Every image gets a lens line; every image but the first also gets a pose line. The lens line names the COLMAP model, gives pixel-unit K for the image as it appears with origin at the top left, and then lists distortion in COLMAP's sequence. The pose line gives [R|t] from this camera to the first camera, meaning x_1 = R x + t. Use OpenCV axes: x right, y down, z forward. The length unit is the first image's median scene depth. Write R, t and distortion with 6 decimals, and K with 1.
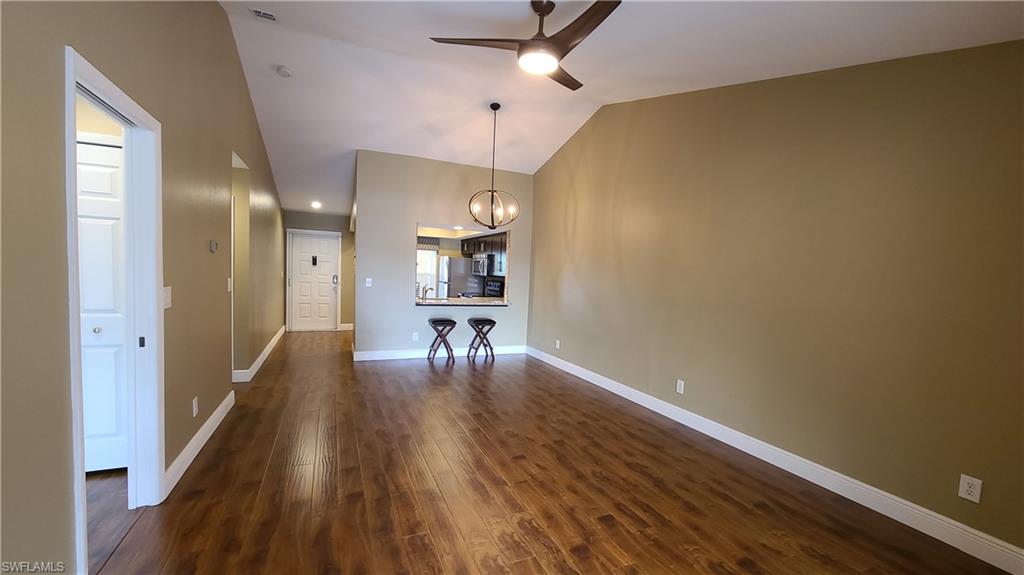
lens RADIAL K [[416.4, 0, 520.9], [0, 416.4, 291.5], [0, 0, 1]] dist [-0.000841, -0.000681]
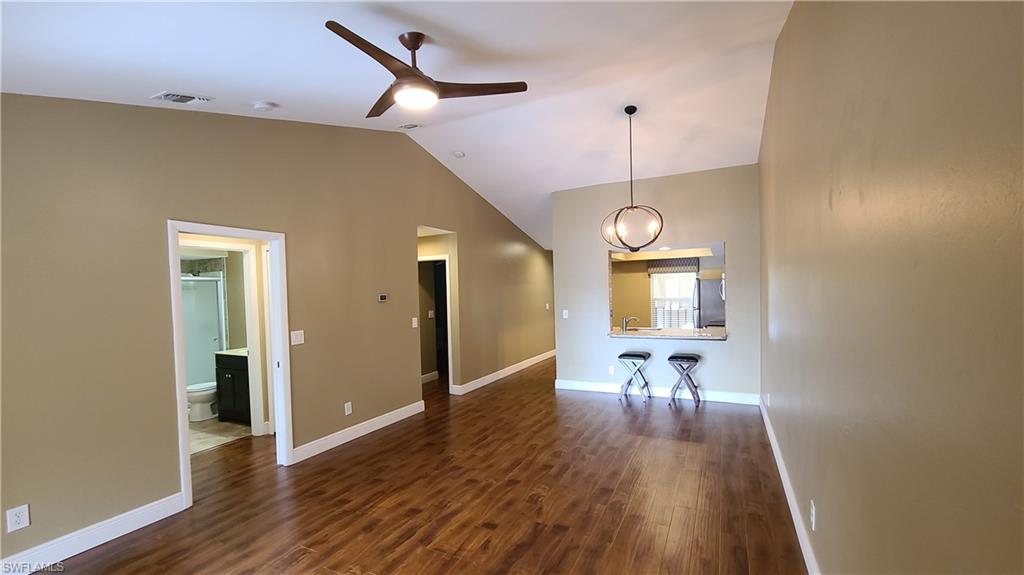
lens RADIAL K [[416.4, 0, 519.4], [0, 416.4, 294.7], [0, 0, 1]] dist [-0.000841, -0.000681]
pose [[0.636642, -0.053675, -0.769289, 0.557859], [0.022051, 0.998434, -0.051415, -0.028631], [0.770844, 0.015770, 0.636829, 0.369718]]
